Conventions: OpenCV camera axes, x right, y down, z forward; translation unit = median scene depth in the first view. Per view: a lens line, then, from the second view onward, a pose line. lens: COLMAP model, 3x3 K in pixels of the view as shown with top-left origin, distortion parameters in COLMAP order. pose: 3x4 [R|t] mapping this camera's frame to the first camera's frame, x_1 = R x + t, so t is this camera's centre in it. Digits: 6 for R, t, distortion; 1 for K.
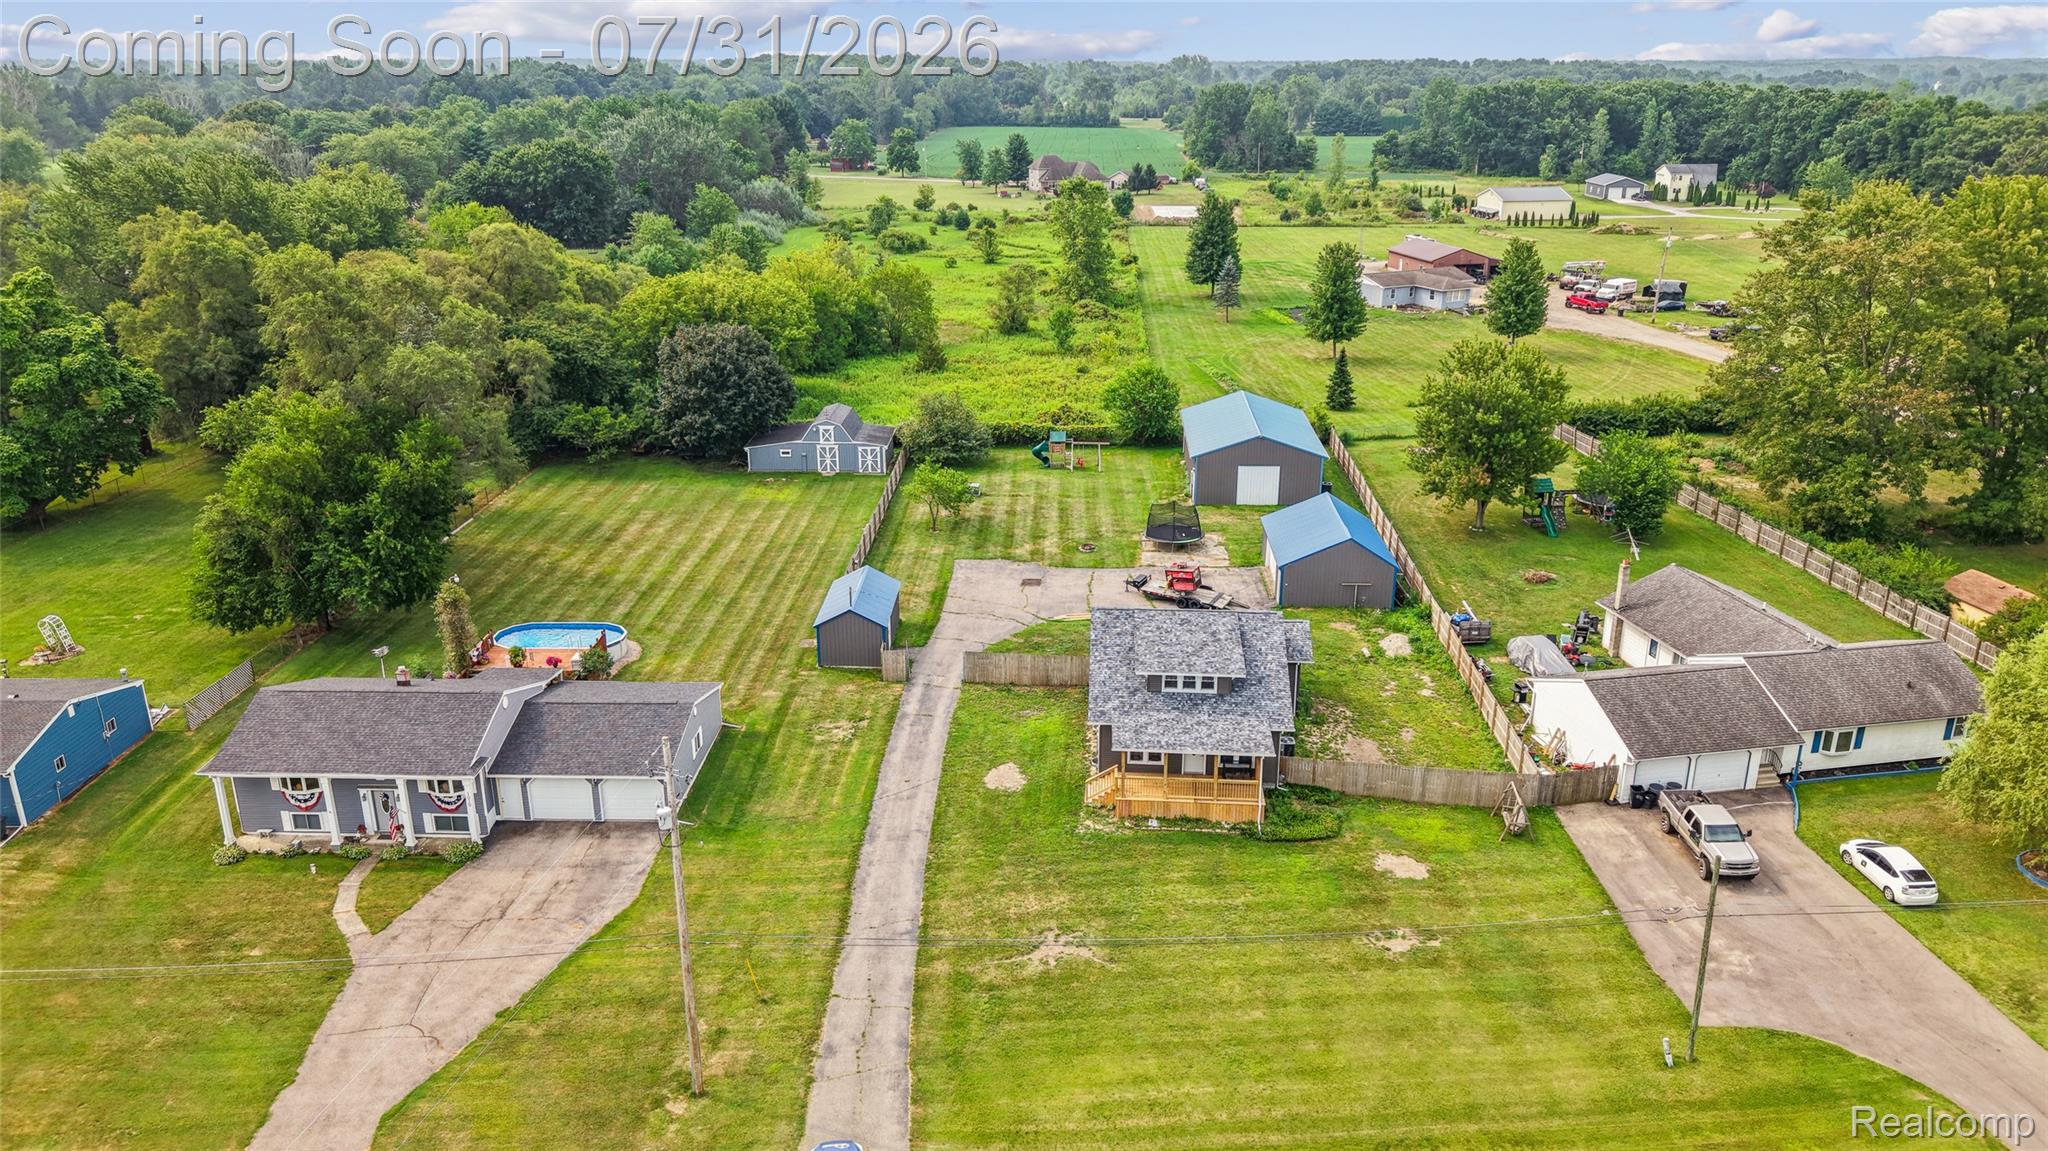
lens RADIAL K [[1461.8, 0, 1024.0], [0, 1461.8, 575.5], [0, 0, 1]] dist [0.080857, -0.139794]
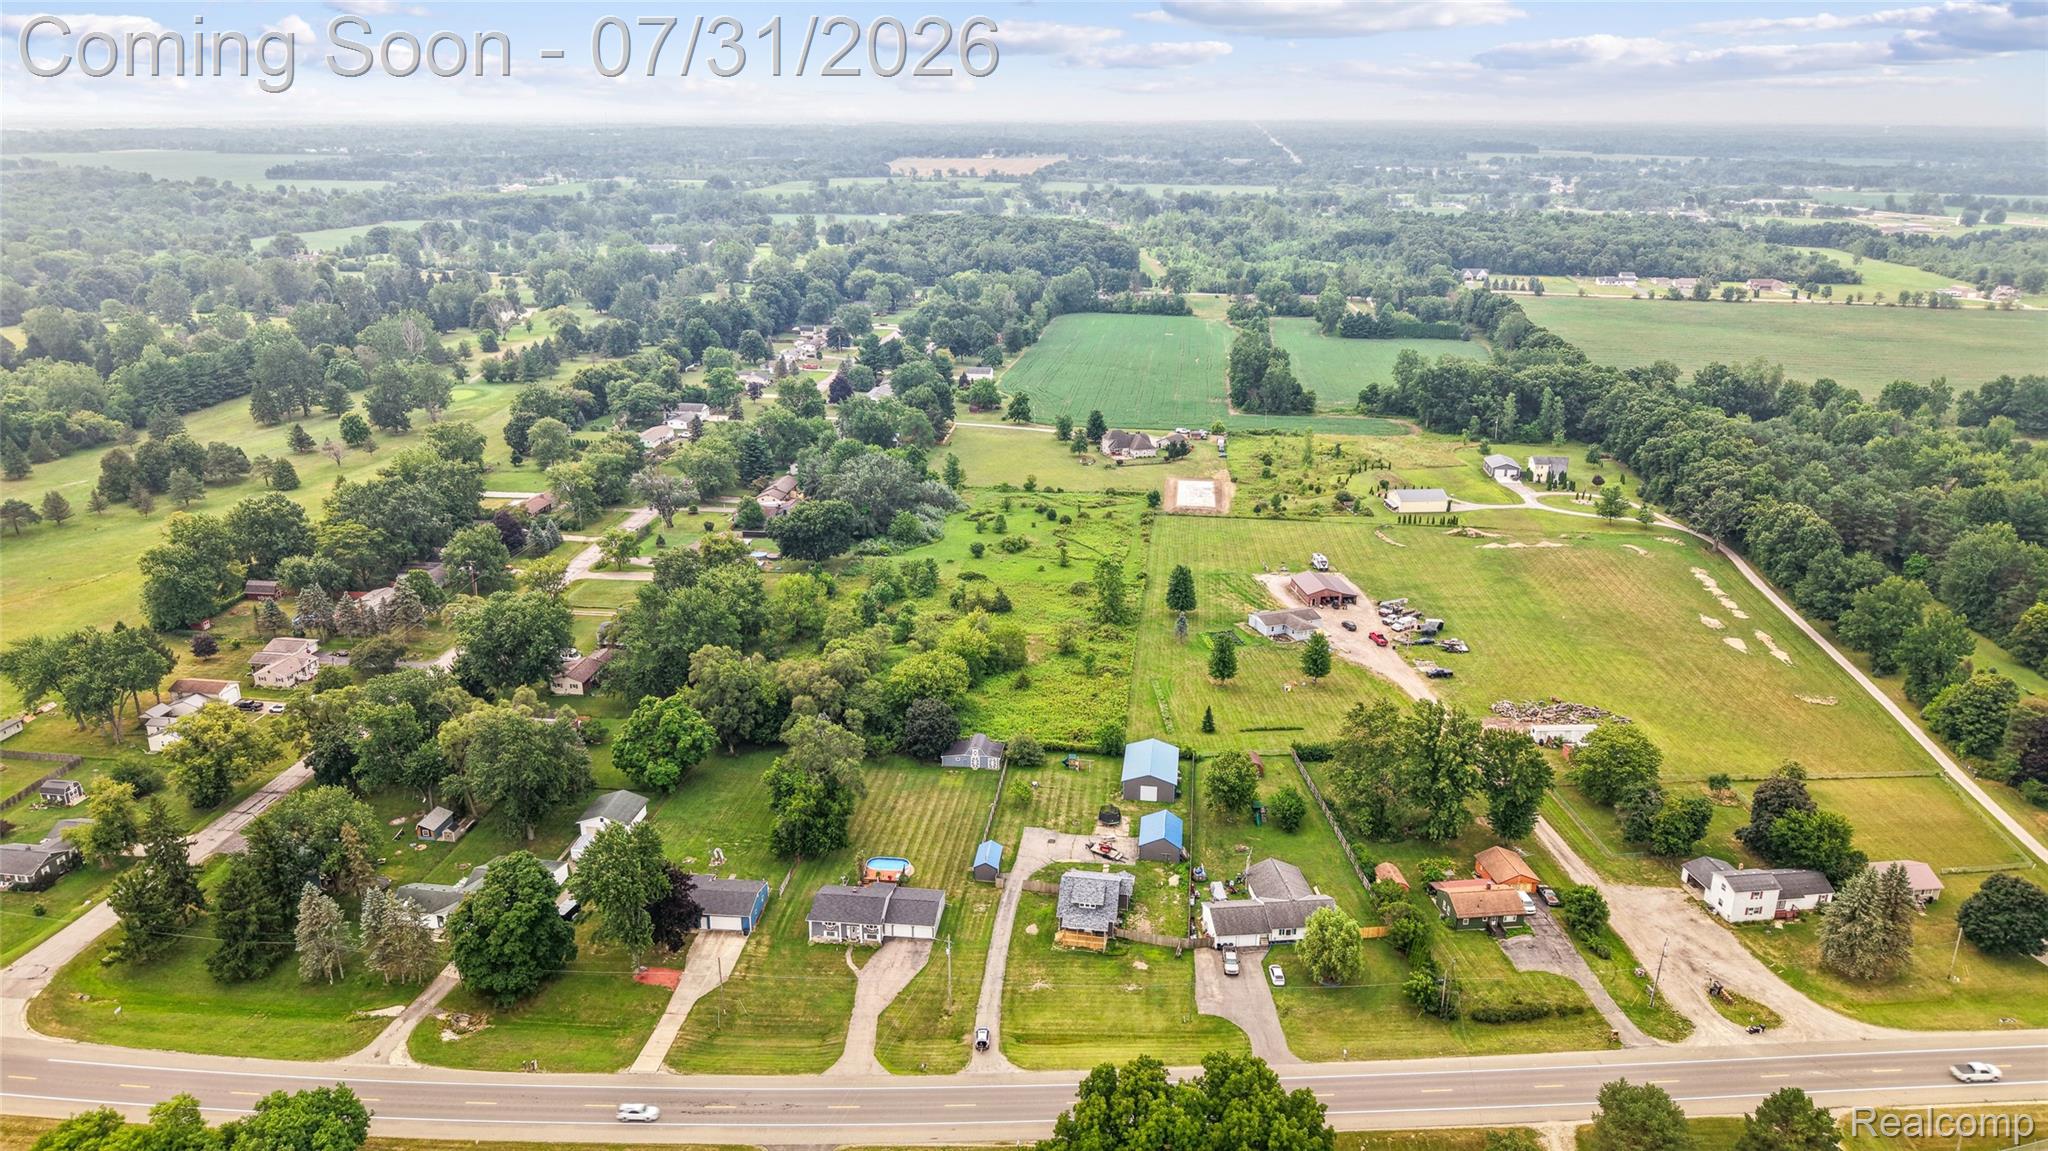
lens RADIAL K [[1418.0, 0, 1024.0], [0, 1418.0, 575.5], [0, 0, 1]] dist [0.098892, -0.048449]
pose [[0.996605, 0.035789, -0.074152, 0.154768], [-0.036104, 0.999344, -0.002915, -0.560285], [0.073999, 0.005582, 0.997243, -1.909433]]
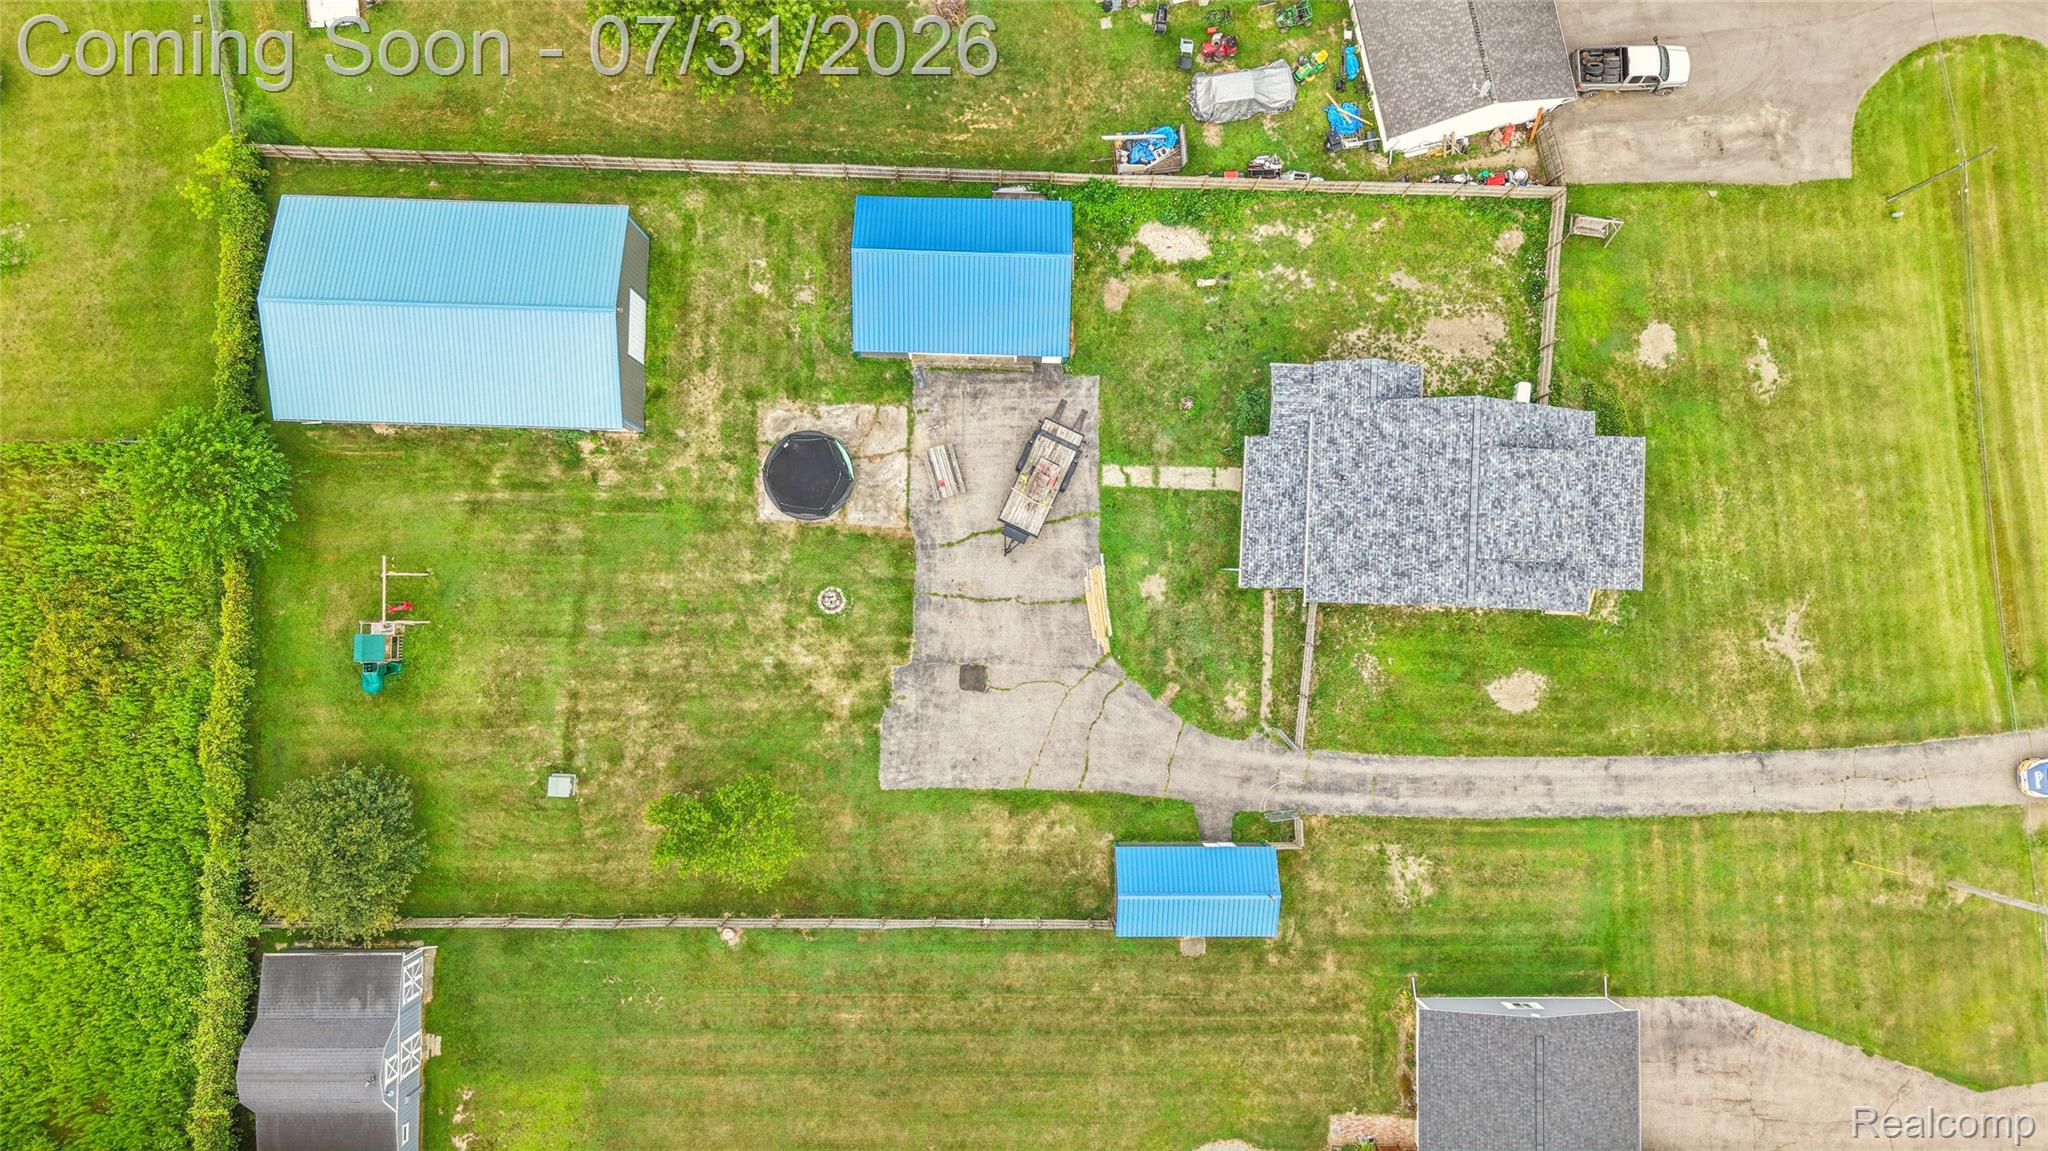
lens RADIAL K [[1387.0, 0, 1020.3], [0, 1387.0, 576.2], [0, 0, 1]] dist [0.040636, -0.044310]
pose [[-0.026348, -0.999143, 0.031922, 0.040171], [0.304447, 0.022396, 0.952266, -0.781713], [-0.952165, 0.034809, 0.303596, 0.898758]]
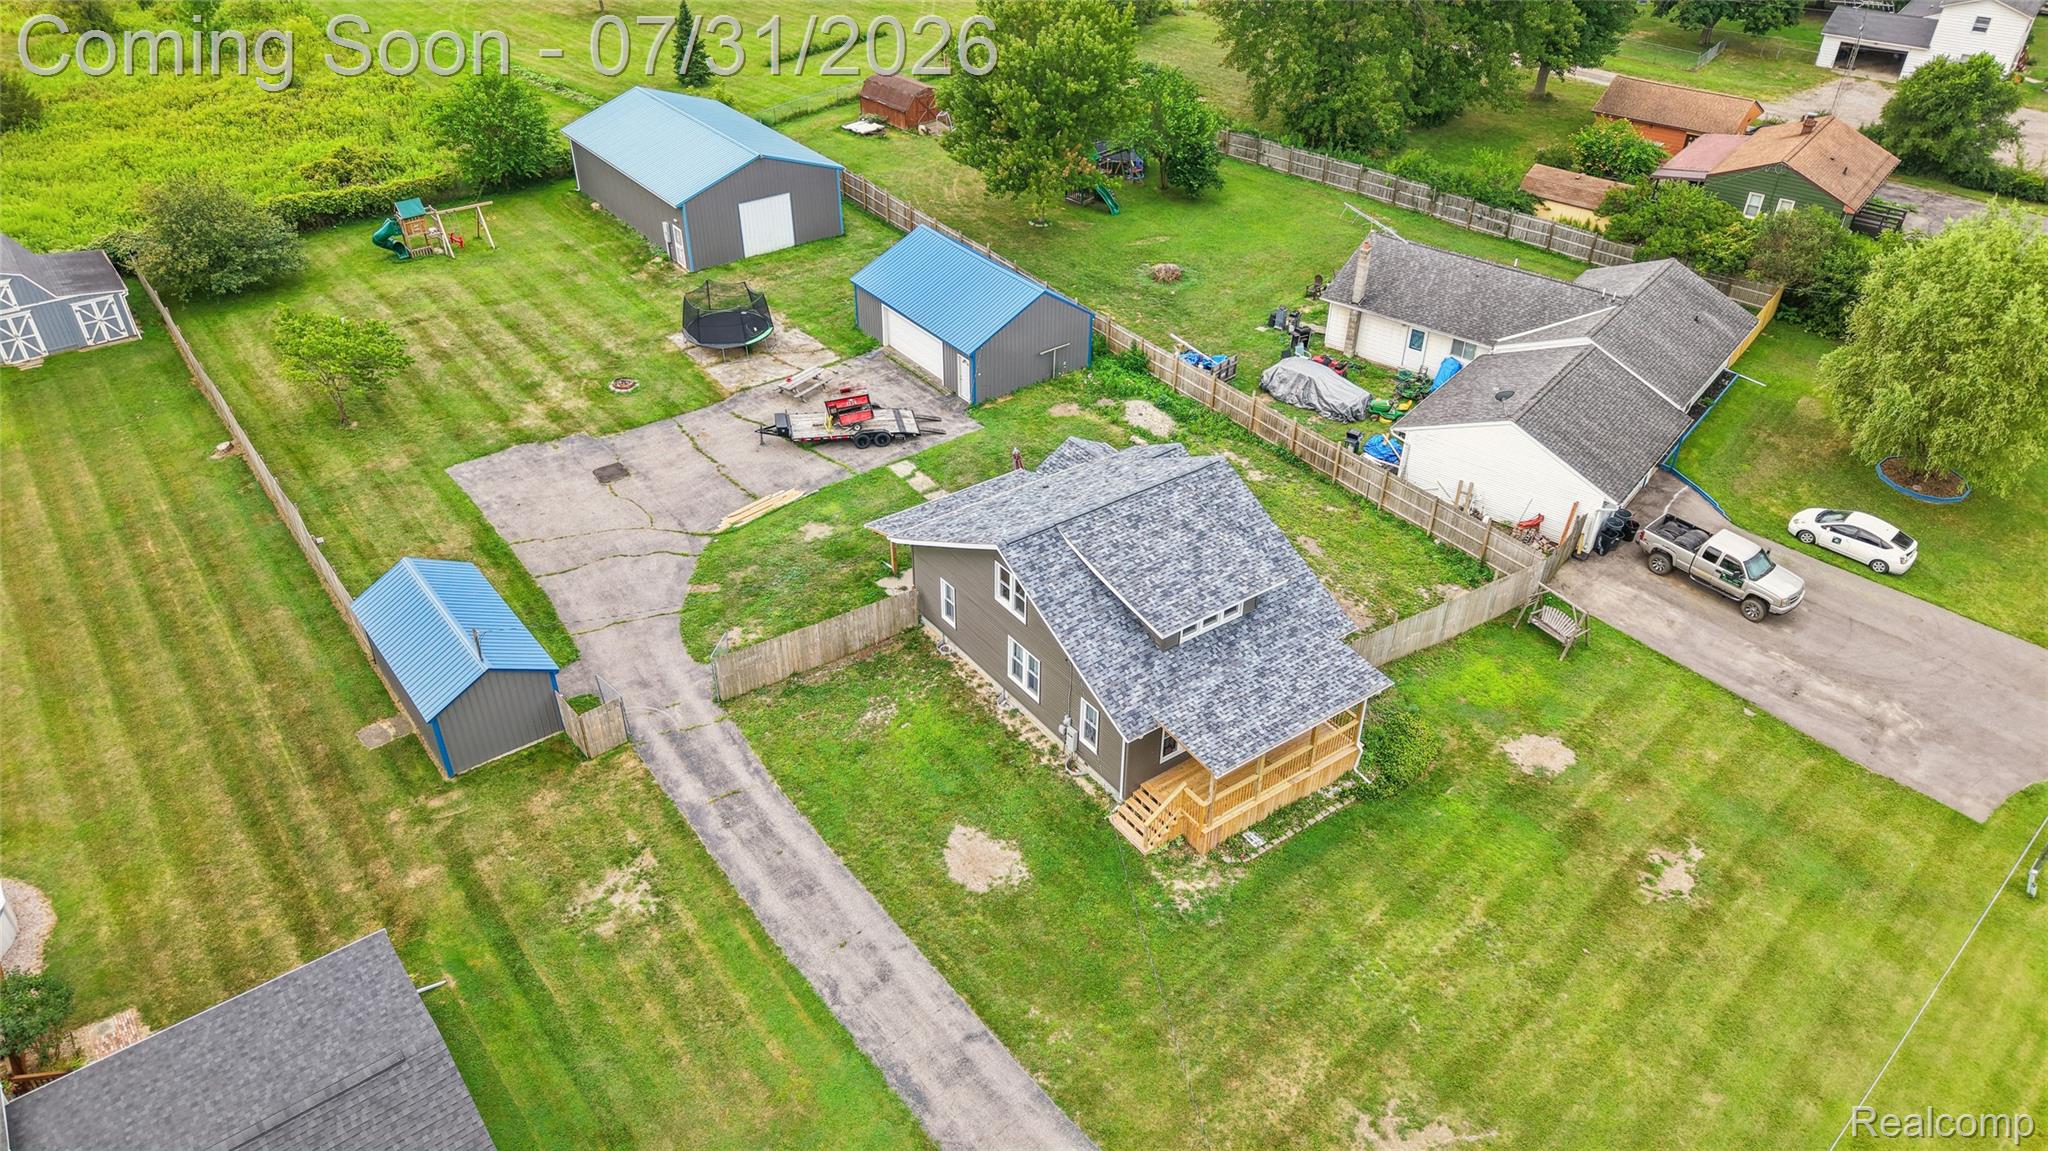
lens RADIAL K [[1385.0, 0, 1038.3], [0, 1385.0, 579.0], [0, 0, 1]] dist [0.037095, -0.045357]
pose [[0.764299, -0.363397, 0.532720, -0.227865], [0.204102, 0.919949, 0.334719, -0.139421], [-0.611711, -0.147096, 0.777285, 0.479333]]
